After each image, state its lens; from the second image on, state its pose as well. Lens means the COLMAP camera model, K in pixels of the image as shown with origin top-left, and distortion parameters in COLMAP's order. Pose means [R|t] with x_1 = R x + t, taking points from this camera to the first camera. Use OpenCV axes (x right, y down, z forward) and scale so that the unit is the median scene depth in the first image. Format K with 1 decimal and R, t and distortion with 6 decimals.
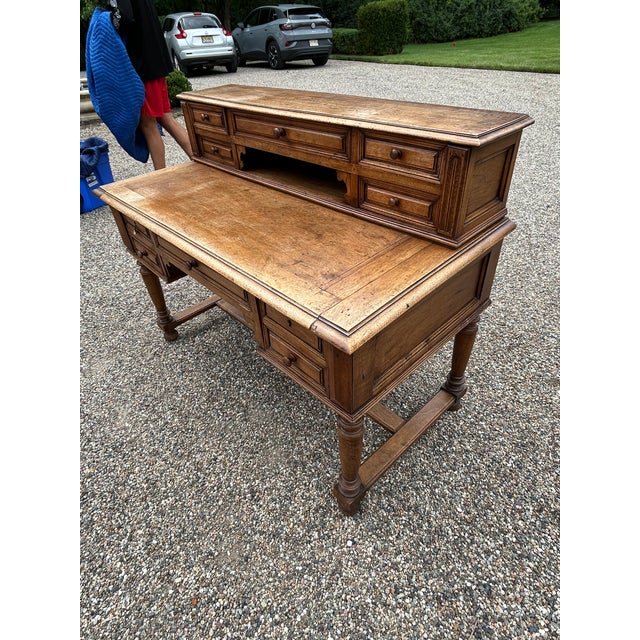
lens RADIAL K [[395.2, 0, 323.7], [0, 395.2, 314.7], [0, 0, 1]] dist [0.000858, 0.002362]
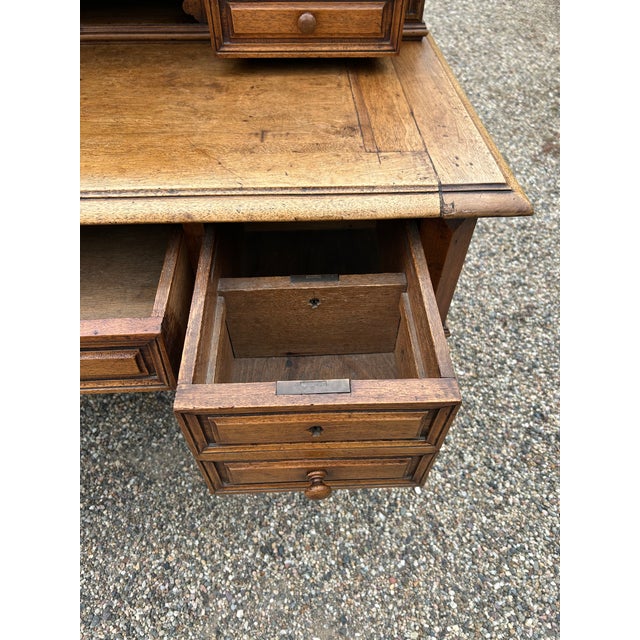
lens RADIAL K [[487.3, 0, 320.0], [0, 487.3, 320.0], [0, 0, 1]] dist [0.008172, 0.000129]
pose [[0.654722, -0.527819, 0.541061, -0.419067], [0.412052, 0.849329, 0.329930, -0.093855], [-0.633682, 0.006932, 0.773563, 0.415602]]
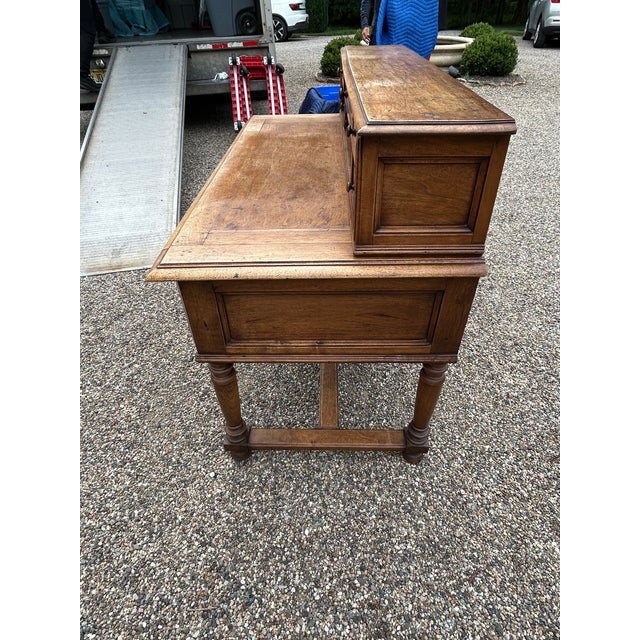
lens RADIAL K [[395.2, 0, 323.7], [0, 395.2, 314.7], [0, 0, 1]] dist [0.000858, 0.002362]
pose [[0.712610, 0.471008, -0.519940, 0.685766], [-0.437552, 0.877704, 0.195409, -0.166835], [0.548393, 0.088250, 0.831551, 0.236740]]
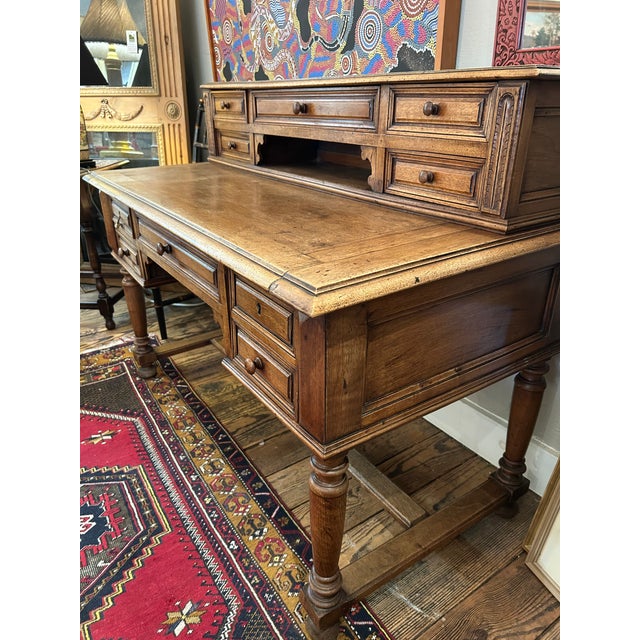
lens RADIAL K [[487.3, 0, 320.0], [0, 487.3, 320.0], [0, 0, 1]] dist [0.008172, 0.000129]
pose [[0.984748, 0.112039, -0.133113, 0.124612], [-0.137056, 0.970819, -0.196789, 0.175007], [0.107180, 0.212031, 0.971368, 0.132791]]
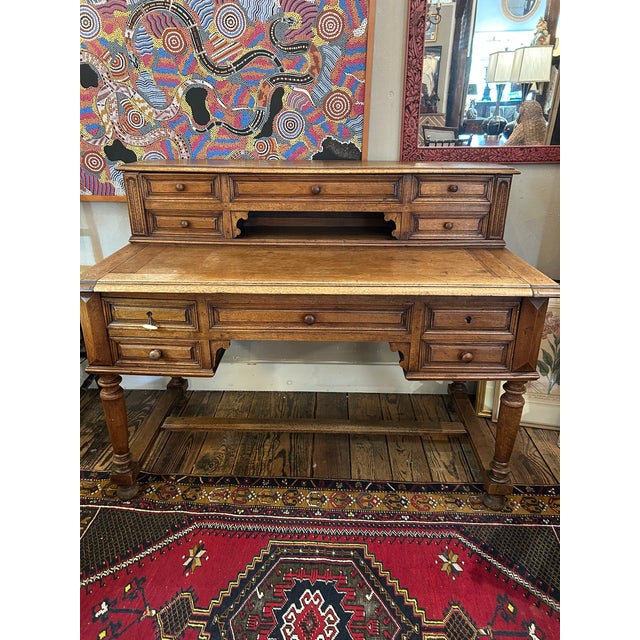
lens RADIAL K [[478.8, 0, 320.0], [0, 478.8, 320.0], [0, 0, 1]] dist [0.023187, 0.000146]
pose [[0.715097, -0.213011, 0.665779, -1.150937], [0.386166, 0.914292, -0.122250, 0.022892], [-0.582676, 0.344522, 0.736066, 0.189583]]
